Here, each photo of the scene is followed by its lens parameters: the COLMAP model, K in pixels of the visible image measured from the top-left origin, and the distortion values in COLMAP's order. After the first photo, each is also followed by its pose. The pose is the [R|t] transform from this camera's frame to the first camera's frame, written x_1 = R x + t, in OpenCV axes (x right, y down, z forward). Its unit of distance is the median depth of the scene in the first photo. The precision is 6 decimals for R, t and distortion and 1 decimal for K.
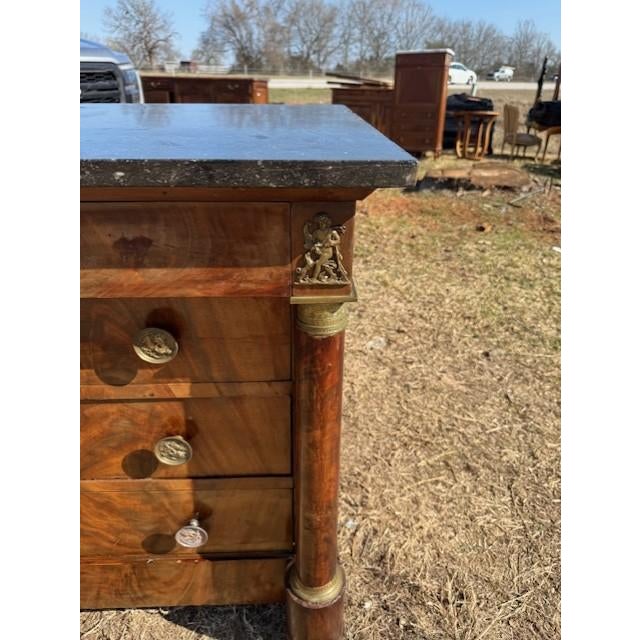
lens RADIAL K [[462.3, 0, 321.2], [0, 462.3, 319.9], [0, 0, 1]] dist [0.037206, -0.046128]
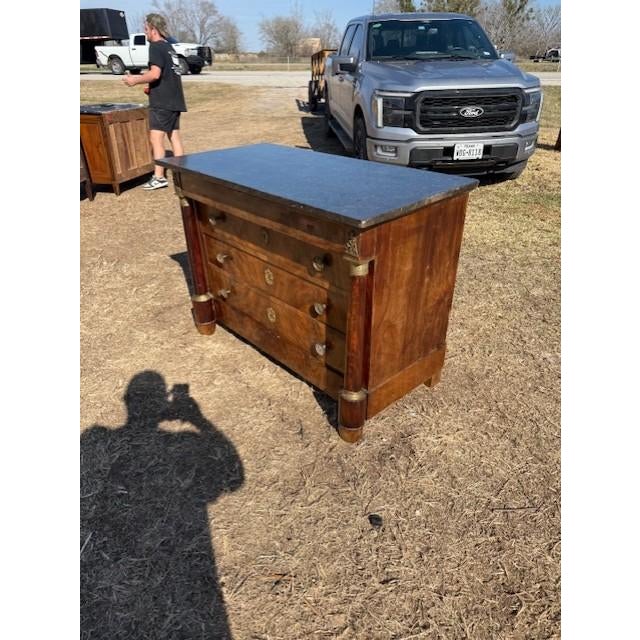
lens RADIAL K [[454.0, 0, 319.1], [0, 454.0, 325.4], [0, 0, 1]] dist [-0.000571, -0.003168]
pose [[0.634975, 0.372675, -0.676698, 0.143774], [-0.345458, 0.920465, 0.182766, -0.009023], [0.690989, 0.117718, 0.713216, -0.079387]]
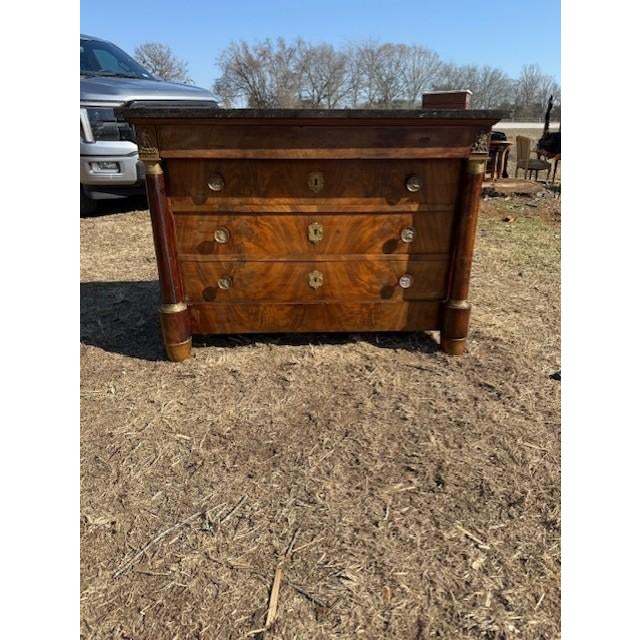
lens RADIAL K [[480.6, 0, 320.0], [0, 480.6, 320.0], [0, 0, 1]] dist [0.042146, -0.052393]
pose [[0.999868, -0.004574, -0.015617, -0.077934], [0.003149, 0.995928, -0.090092, 0.100763], [0.015965, 0.090031, 0.995811, -0.163706]]
